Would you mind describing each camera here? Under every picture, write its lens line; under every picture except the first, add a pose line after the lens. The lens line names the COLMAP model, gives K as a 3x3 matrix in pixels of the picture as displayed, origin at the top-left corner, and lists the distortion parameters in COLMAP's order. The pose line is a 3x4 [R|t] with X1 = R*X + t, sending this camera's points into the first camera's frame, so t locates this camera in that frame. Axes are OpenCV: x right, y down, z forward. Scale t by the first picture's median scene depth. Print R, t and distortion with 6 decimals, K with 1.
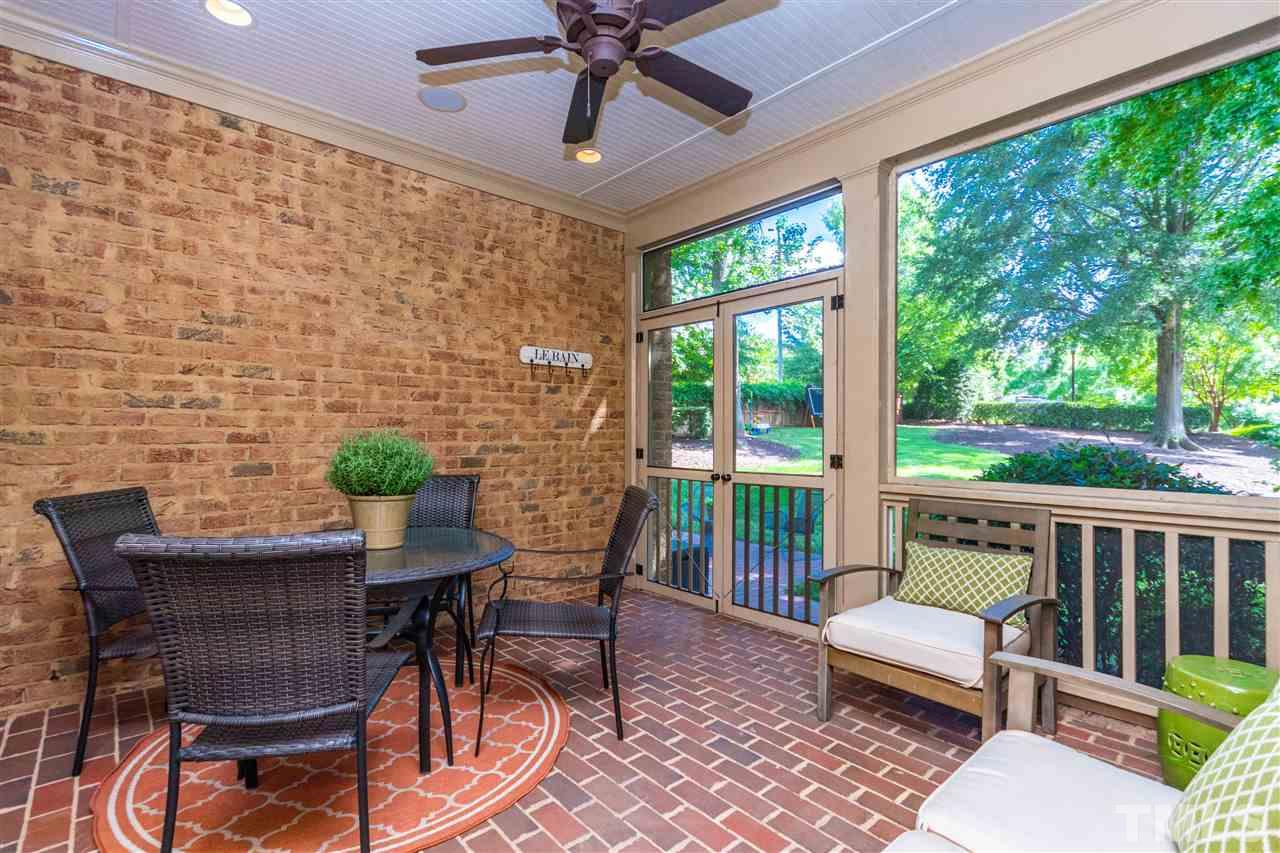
lens RADIAL K [[589.6, 0, 642.4], [0, 589.6, 430.3], [0, 0, 1]] dist [0.002417, 0.001310]
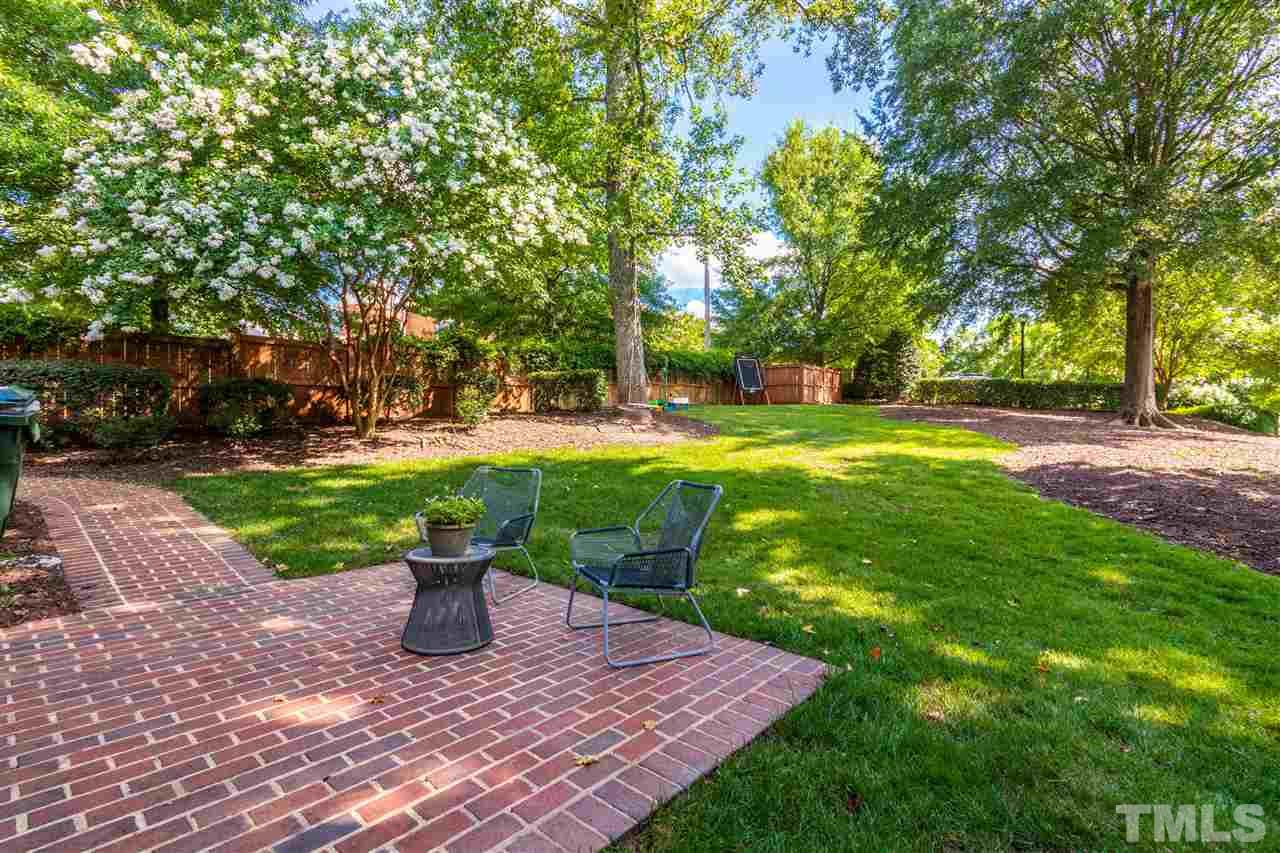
lens RADIAL K [[589.6, 0, 637.6], [0, 589.6, 428.1], [0, 0, 1]] dist [0.002417, 0.001310]
pose [[0.995803, -0.003915, 0.091437, 0.061102], [0.002732, 0.999911, 0.013067, 0.017462], [-0.091480, -0.012763, 0.995725, 0.165792]]
